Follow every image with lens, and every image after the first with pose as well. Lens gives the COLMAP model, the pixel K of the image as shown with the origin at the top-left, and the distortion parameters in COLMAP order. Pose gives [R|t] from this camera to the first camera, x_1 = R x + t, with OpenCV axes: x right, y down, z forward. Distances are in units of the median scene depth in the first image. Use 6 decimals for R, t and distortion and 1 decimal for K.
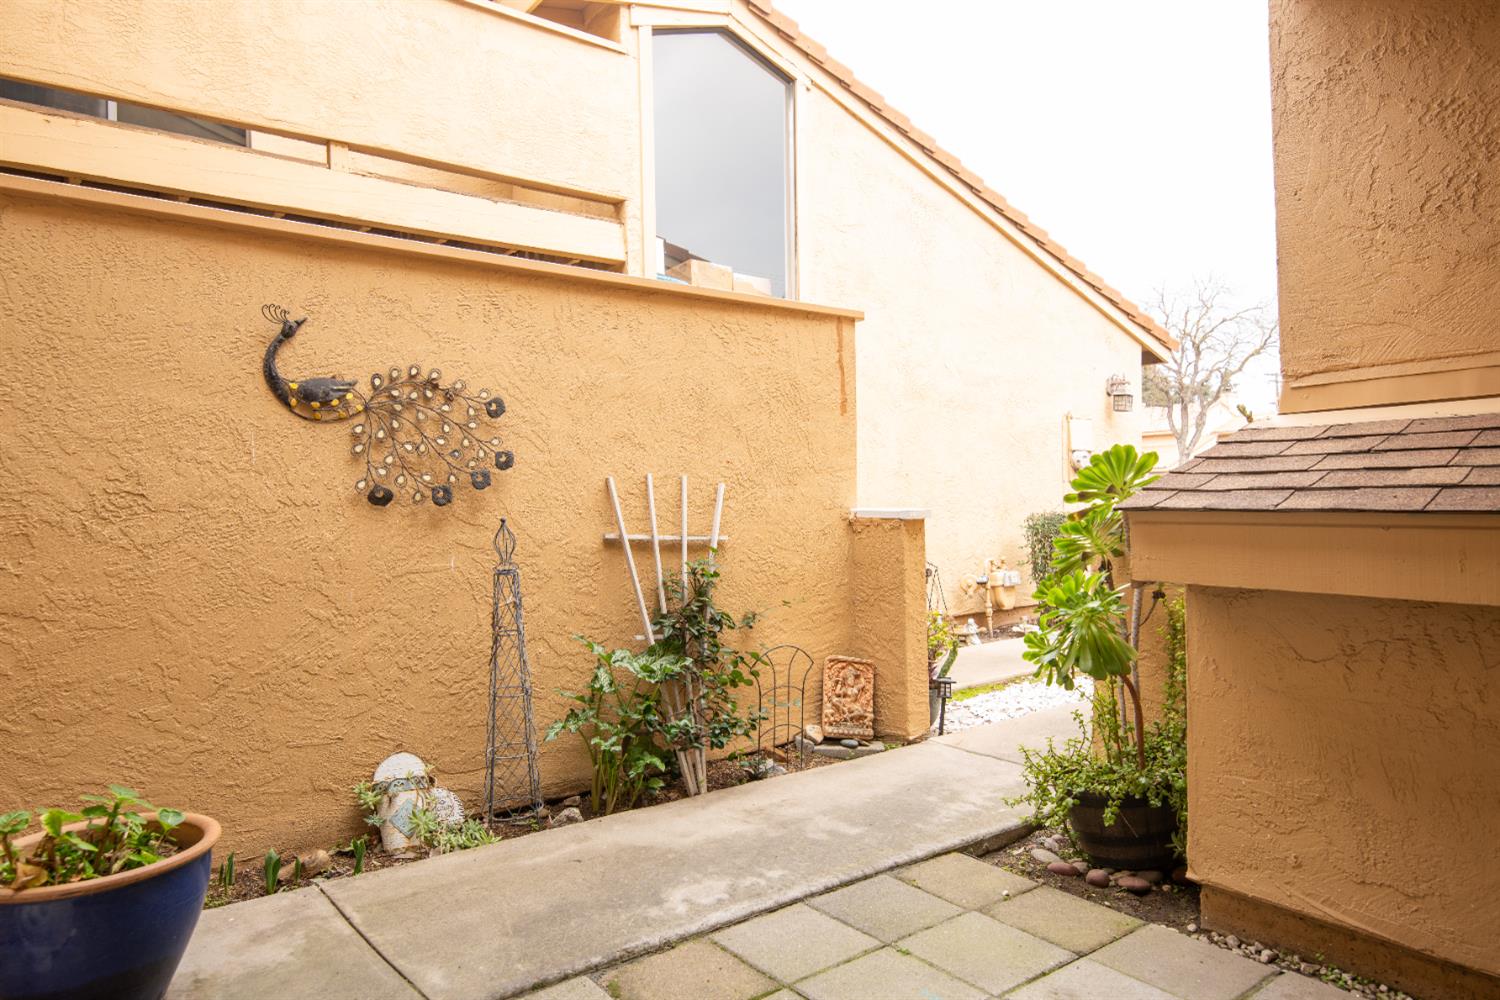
lens RADIAL K [[944.7, 0, 750.0], [0, 944.7, 500.3], [0, 0, 1]] dist [-0.001330, -0.000072]
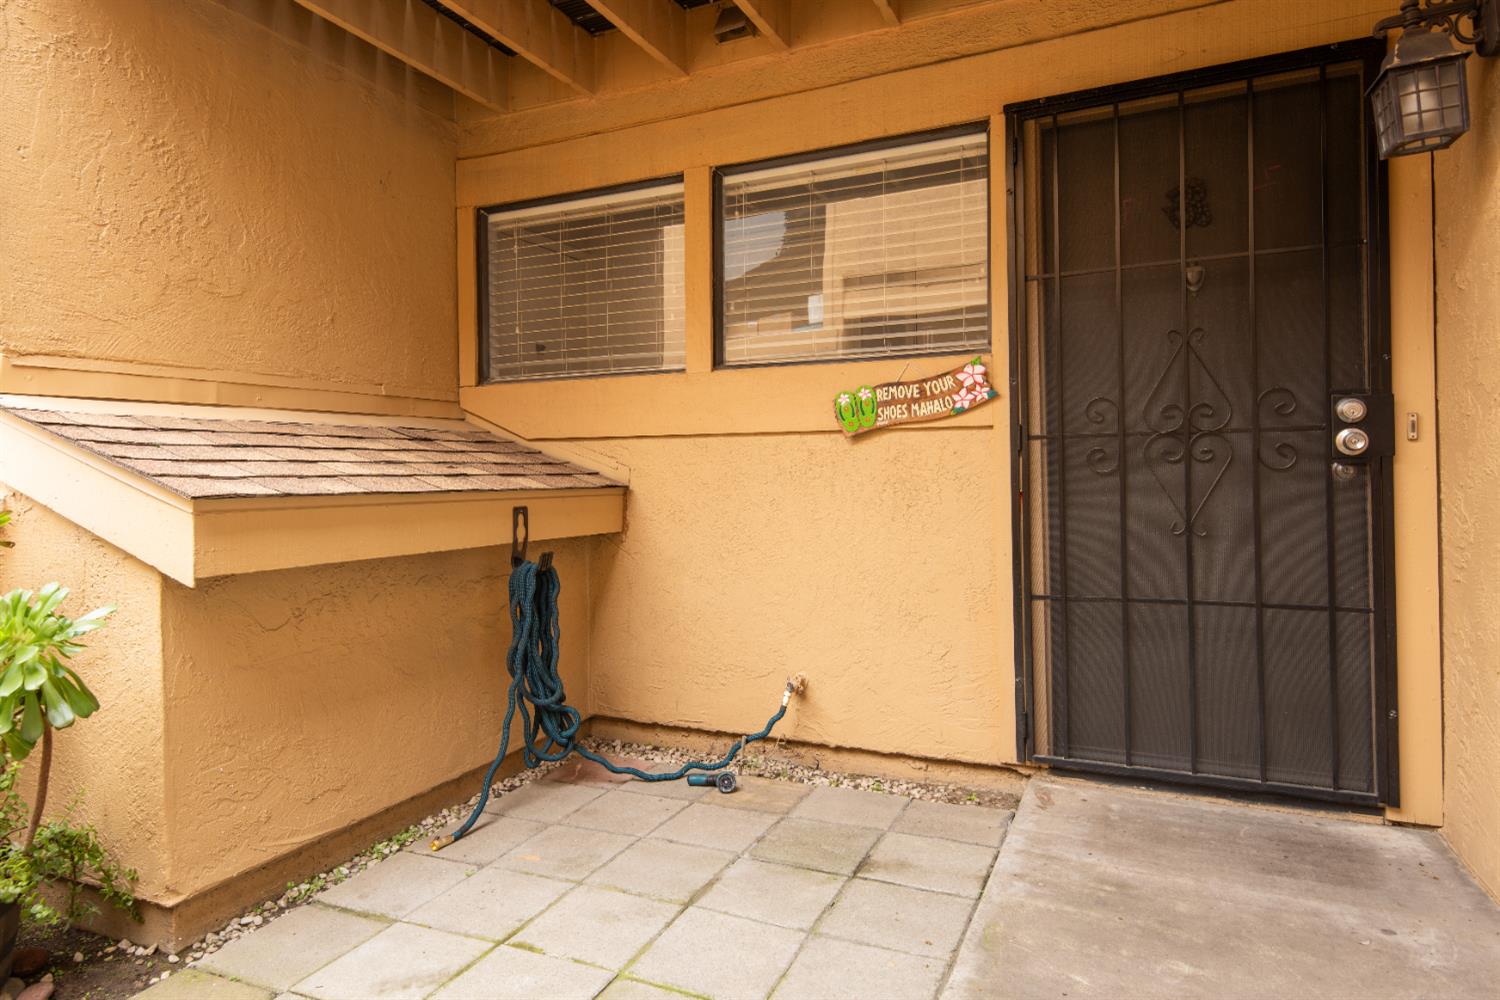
lens RADIAL K [[903.6, 0, 742.9], [0, 903.6, 472.2], [0, 0, 1]] dist [0.002931, -0.001546]
pose [[-0.478668, 0.020554, 0.877755, -0.624513], [0.019610, 0.999727, -0.012716, 0.006884], [-0.877777, 0.011126, -0.478940, 1.021310]]
